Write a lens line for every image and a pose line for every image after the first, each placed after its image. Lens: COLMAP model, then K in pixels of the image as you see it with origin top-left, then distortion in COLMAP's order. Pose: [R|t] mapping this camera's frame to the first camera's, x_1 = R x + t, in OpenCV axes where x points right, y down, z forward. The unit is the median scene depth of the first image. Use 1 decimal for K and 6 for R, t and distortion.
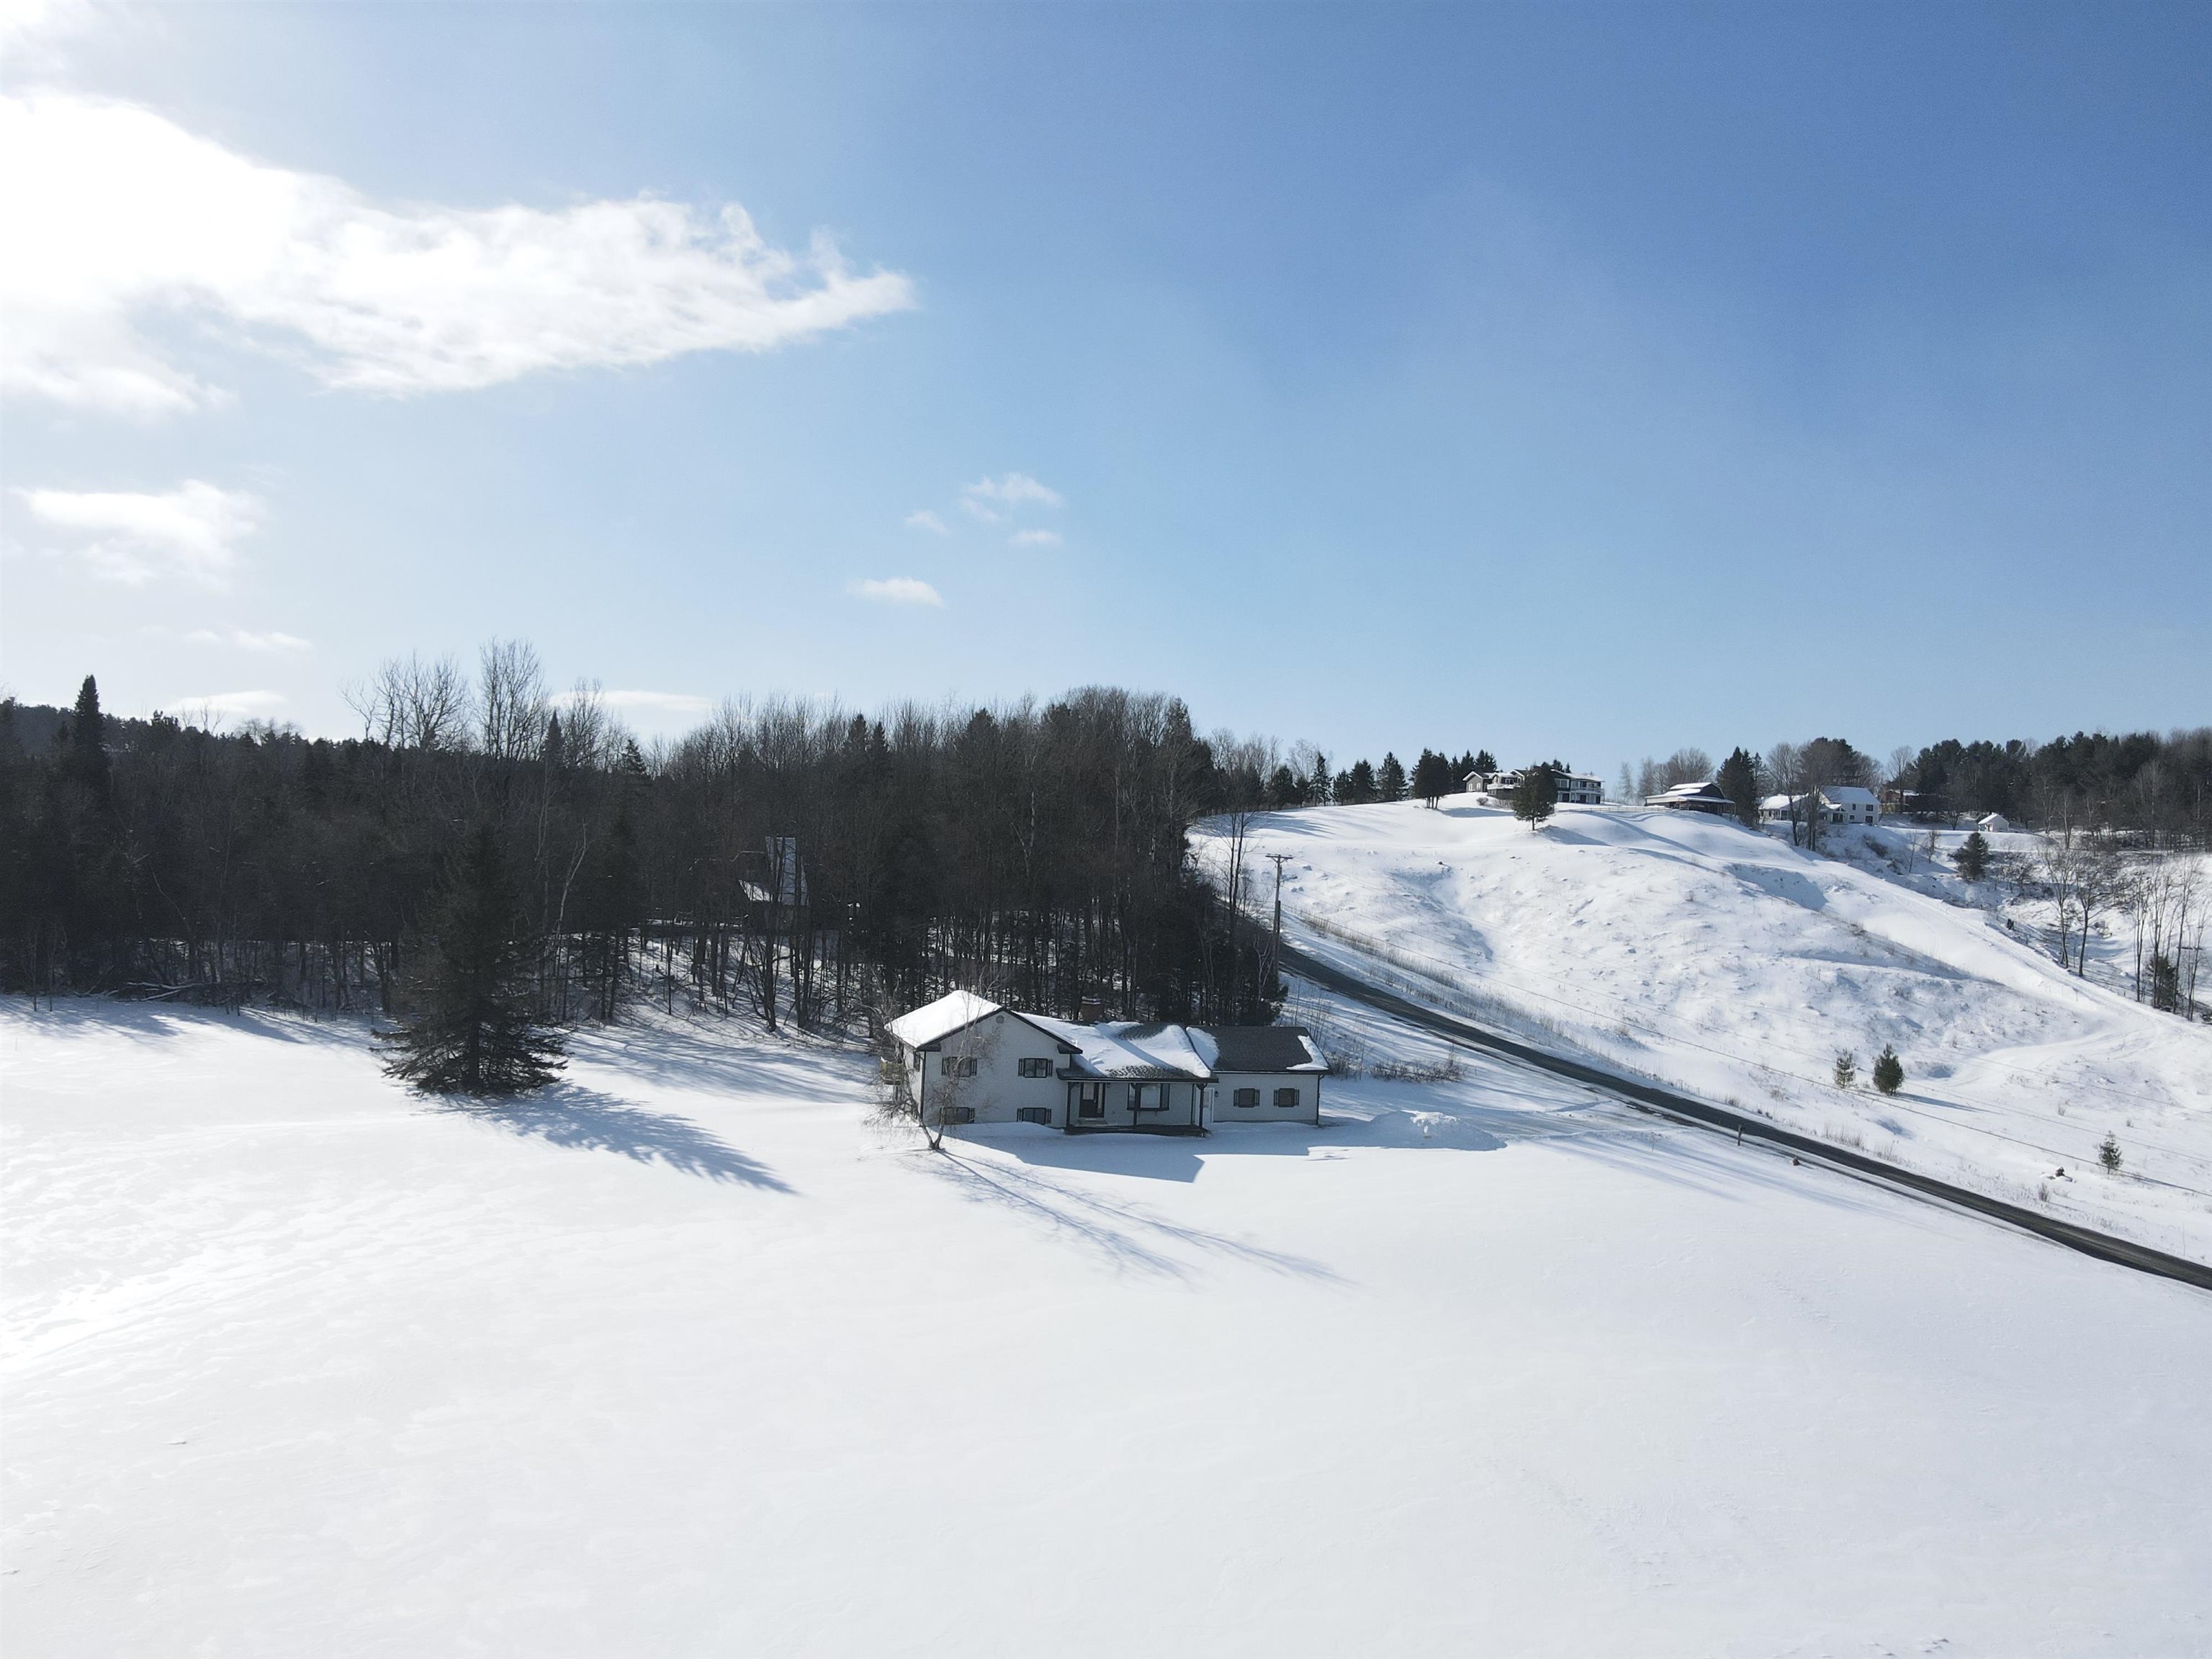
lens RADIAL K [[1607.5, 0, 1098.8], [0, 1607.5, 830.1], [0, 0, 1]] dist [-0.014036, 0.046668]
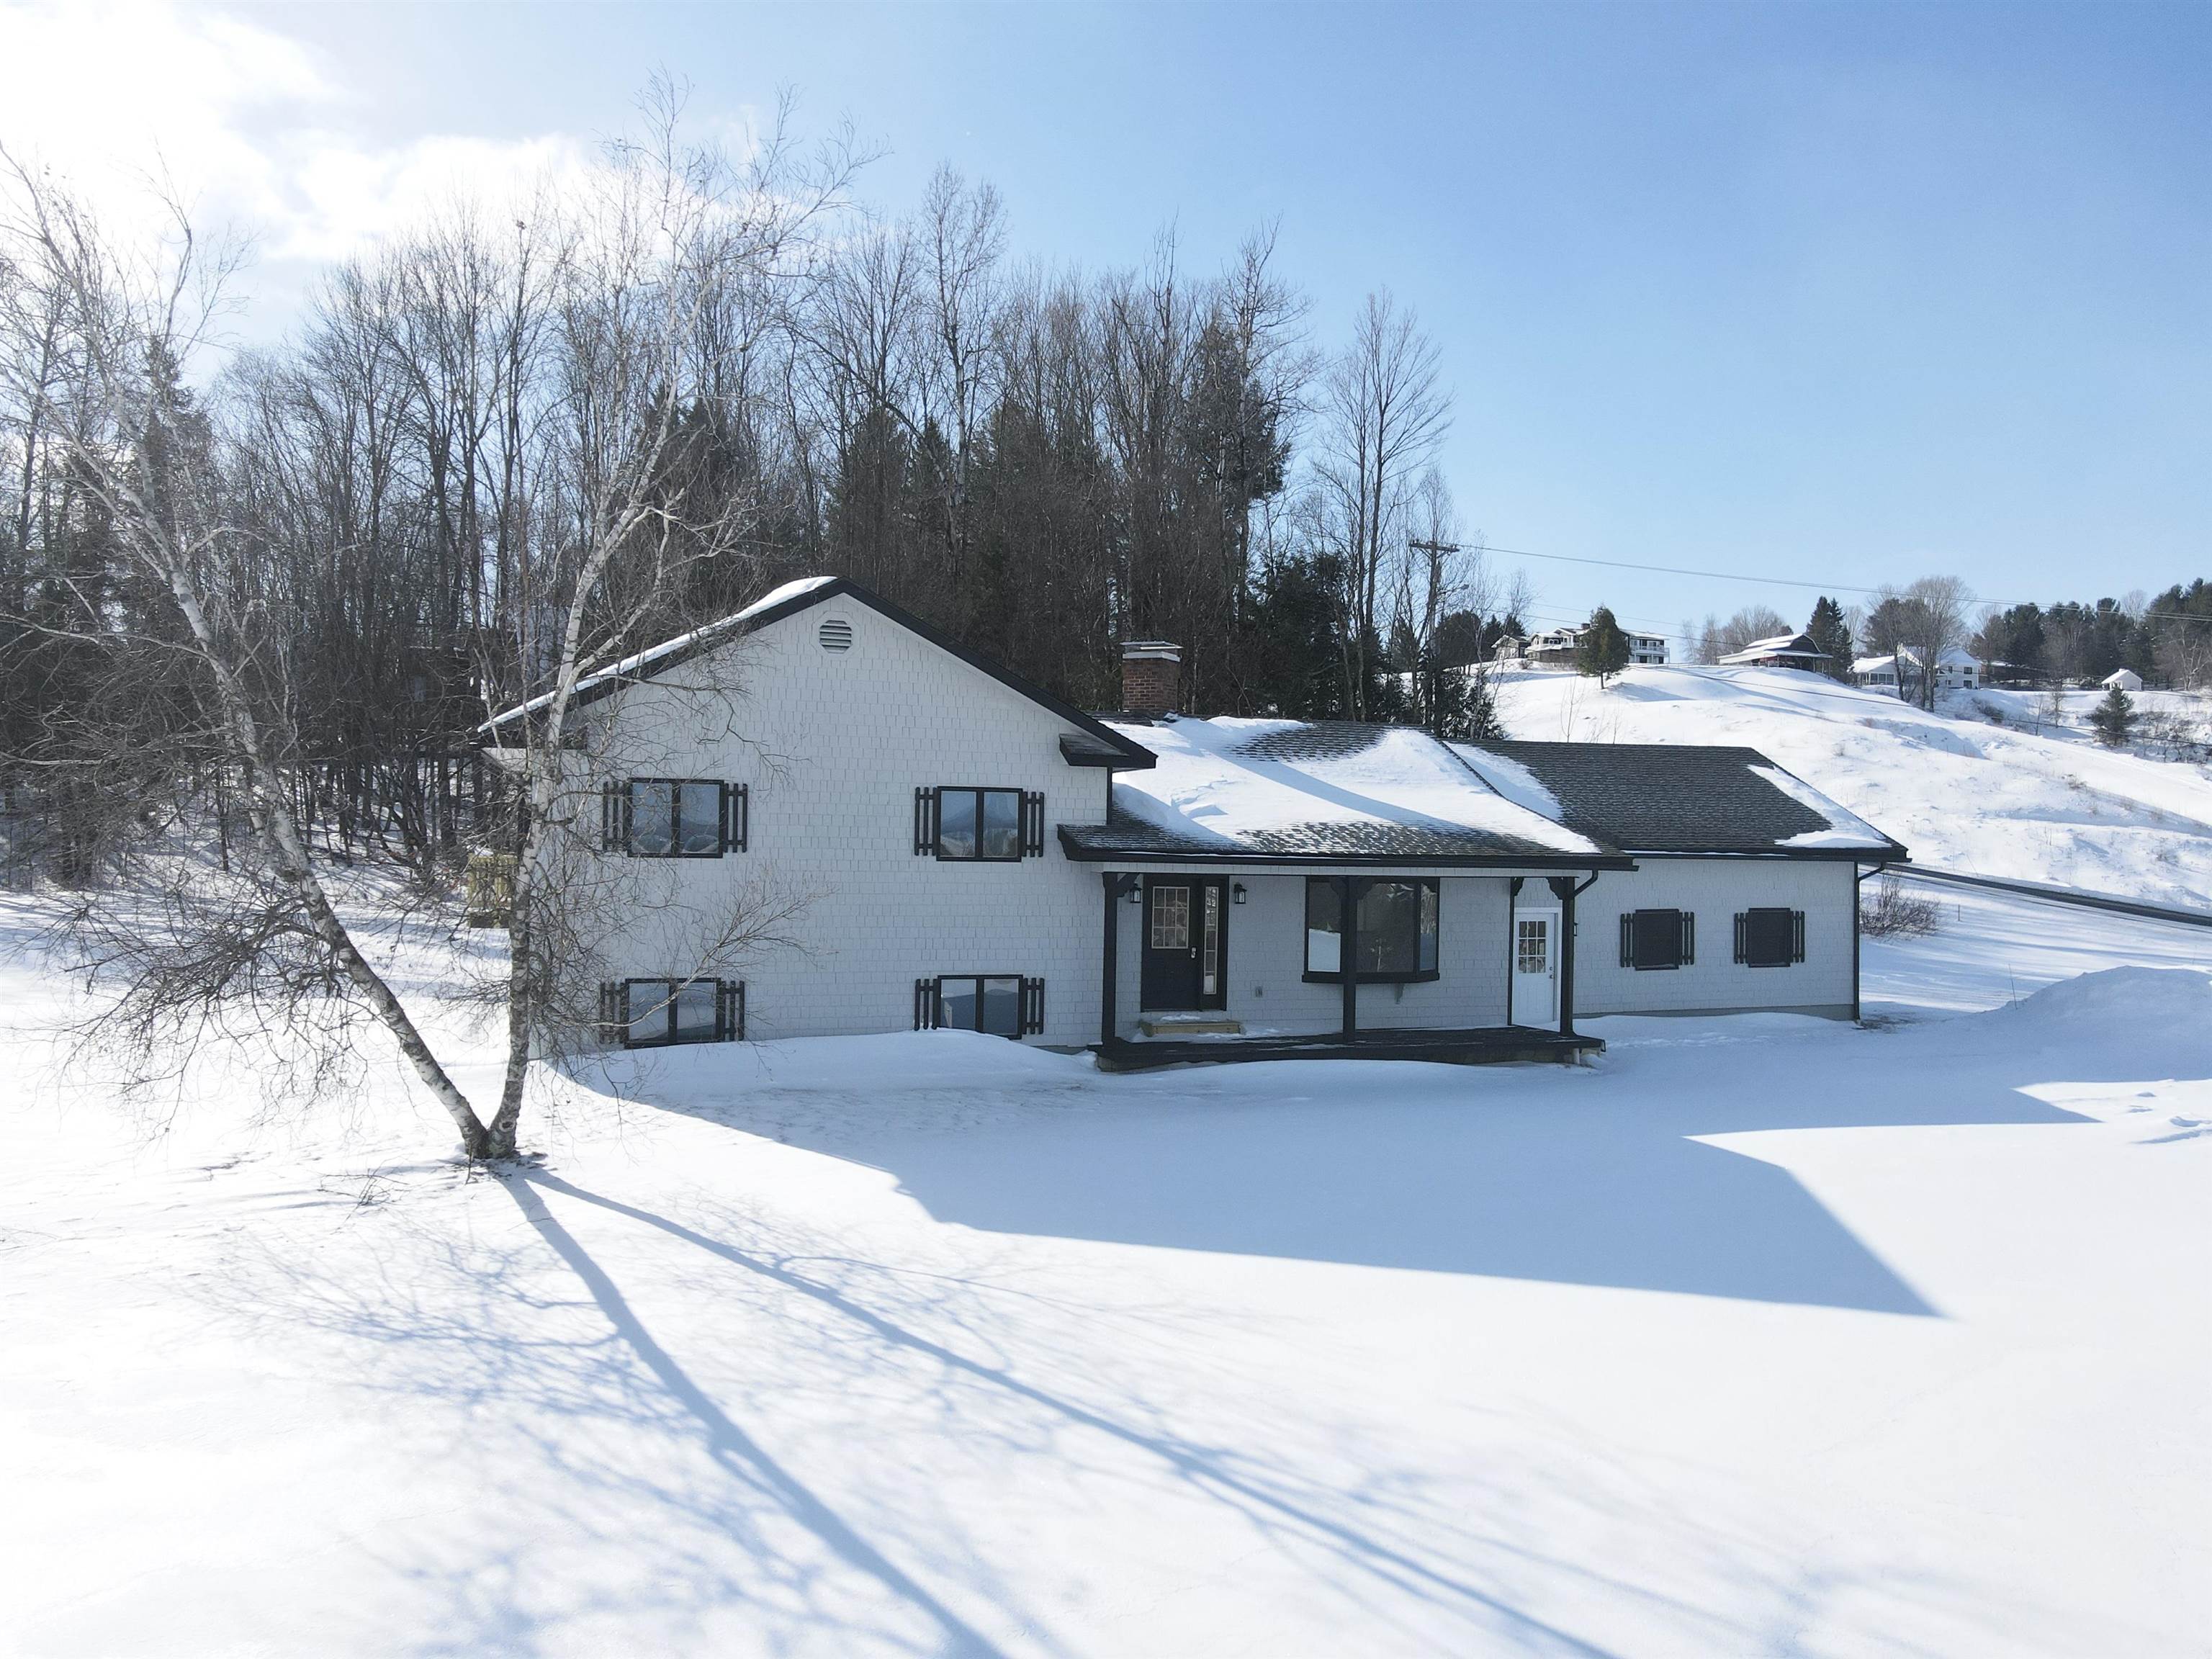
lens RADIAL K [[1626.8, 0, 1106.0], [0, 1626.8, 829.5], [0, 0, 1]] dist [0.019796, -0.001316]
pose [[0.998768, -0.030732, 0.038958, -0.010293], [0.029627, 0.999151, 0.028637, 0.050044], [-0.039805, -0.027447, 0.998830, 0.258968]]
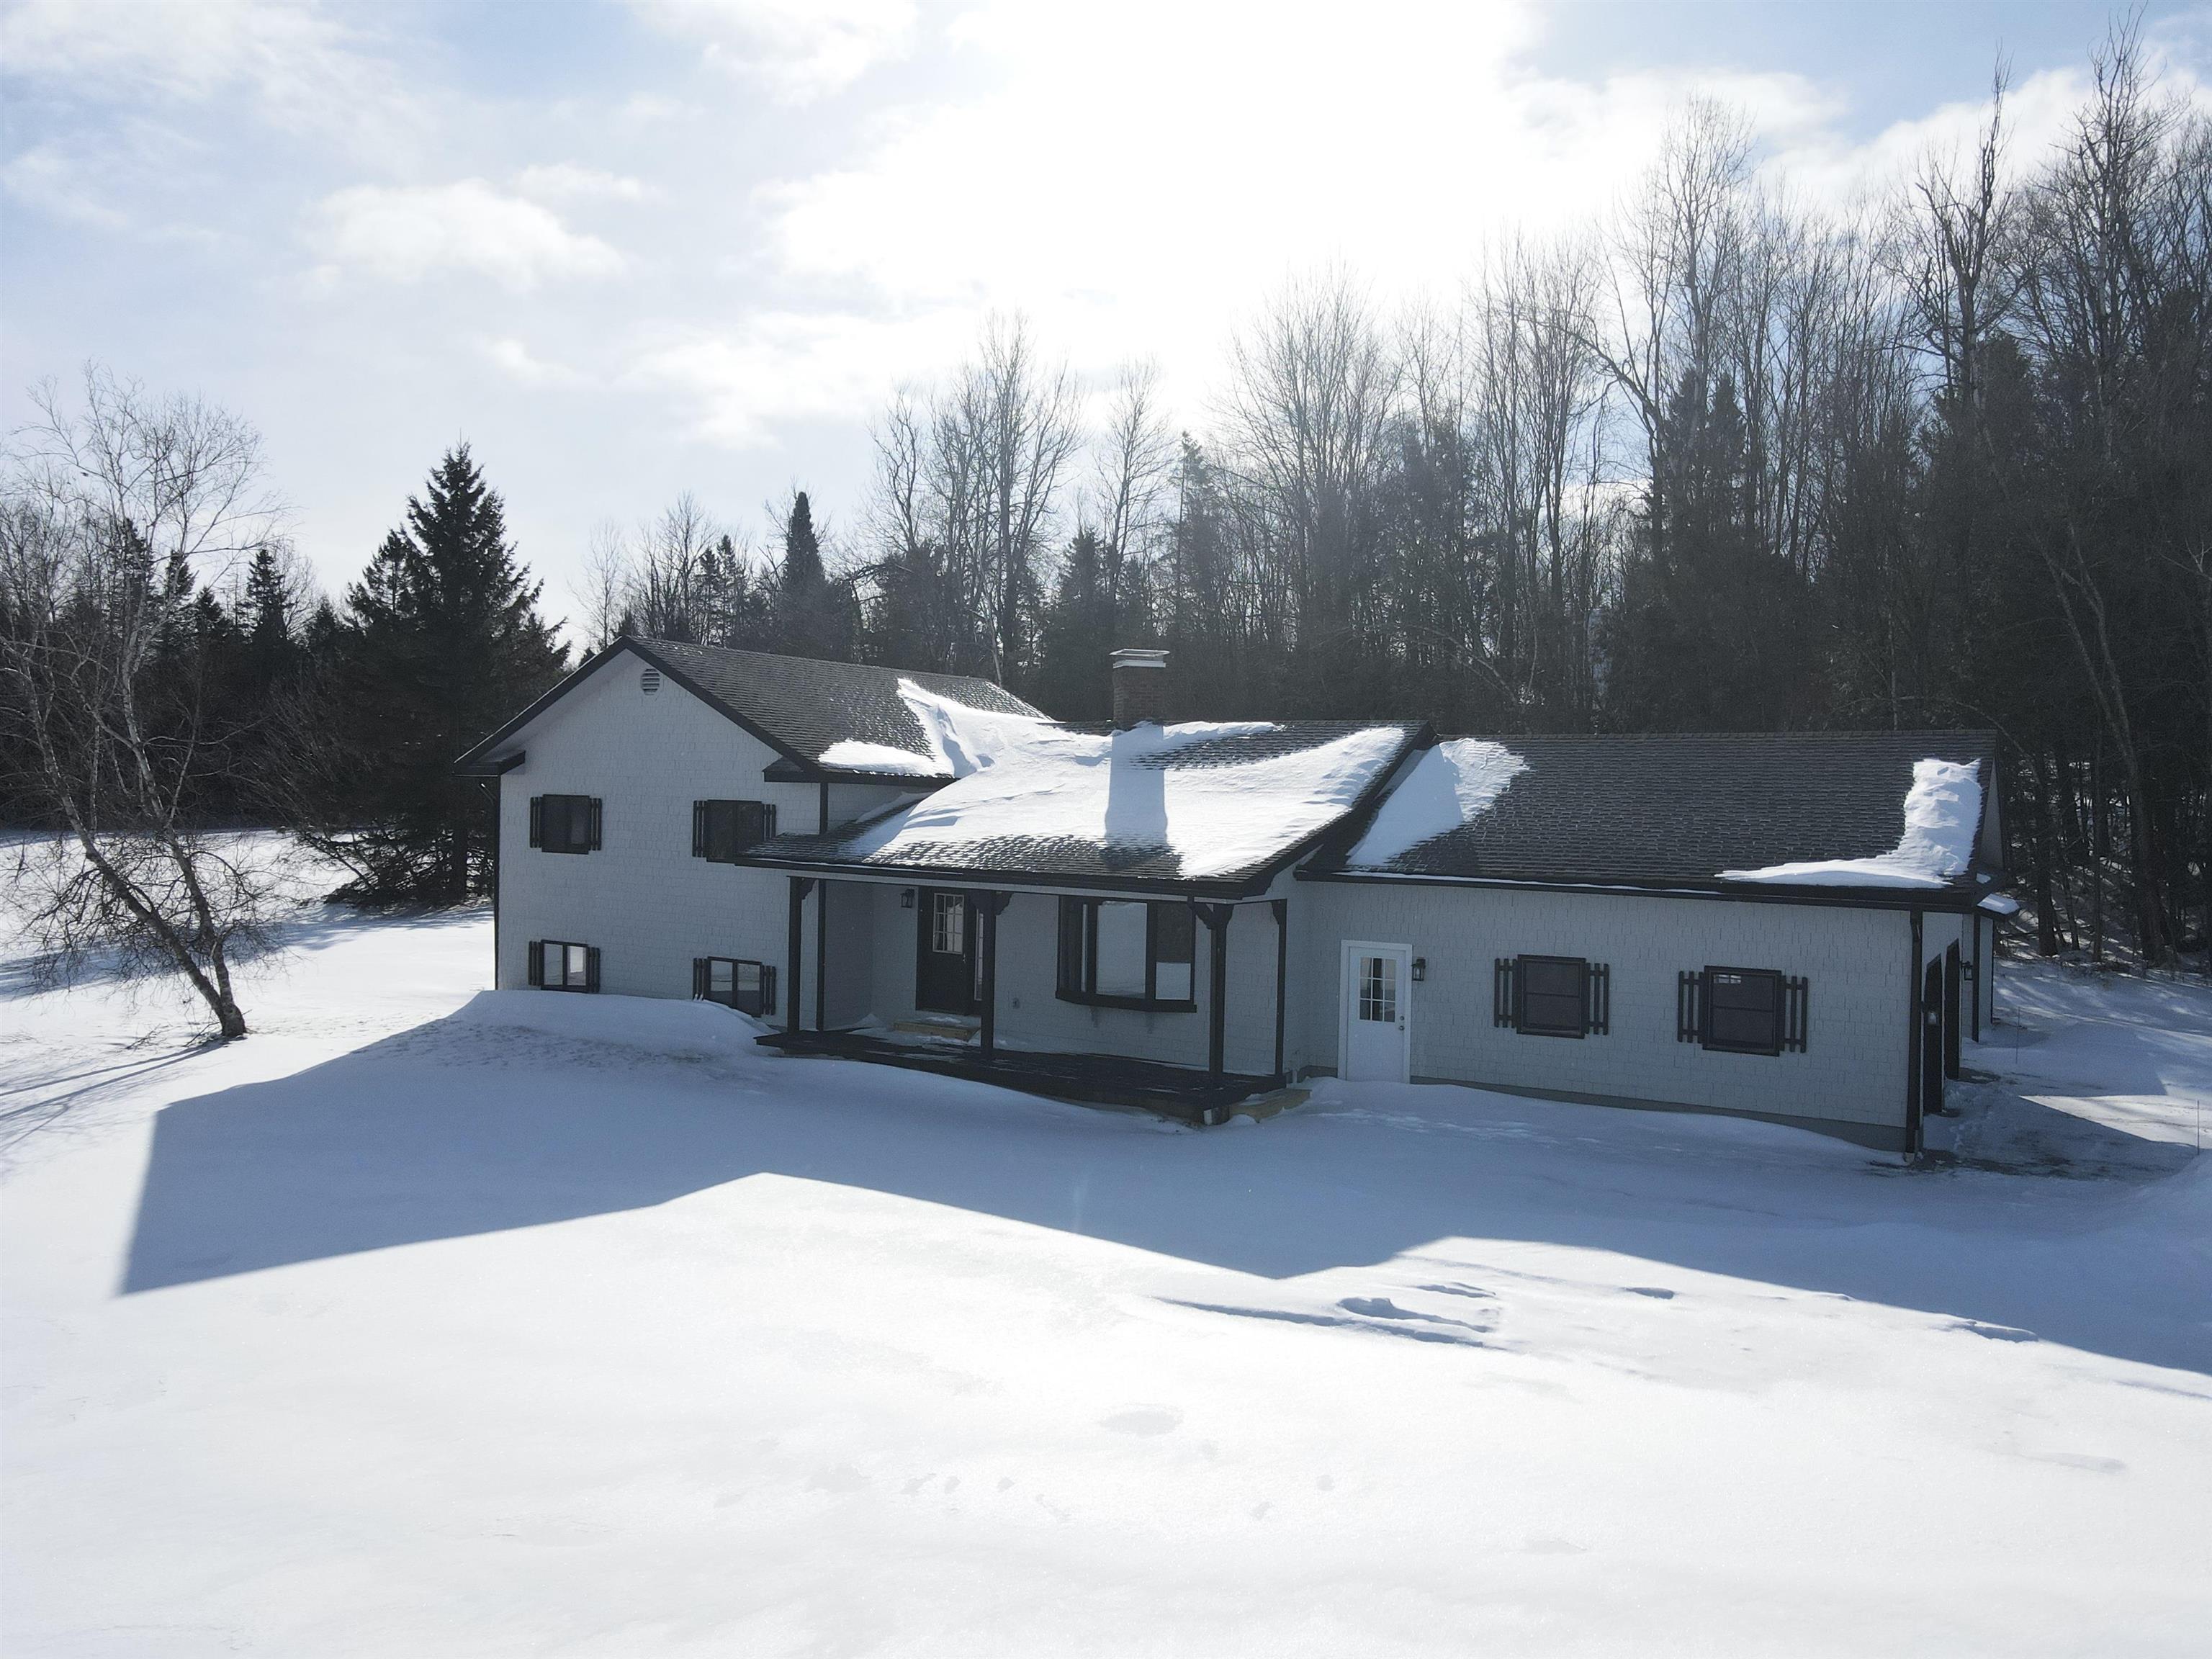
lens RADIAL K [[1626.8, 0, 1106.0], [0, 1626.8, 829.5], [0, 0, 1]] dist [0.019796, -0.001316]
pose [[0.654145, -0.019810, -0.756109, 0.086779], [0.028165, 0.999602, -0.001823, 0.053023], [0.755844, -0.020103, 0.654443, 0.299555]]
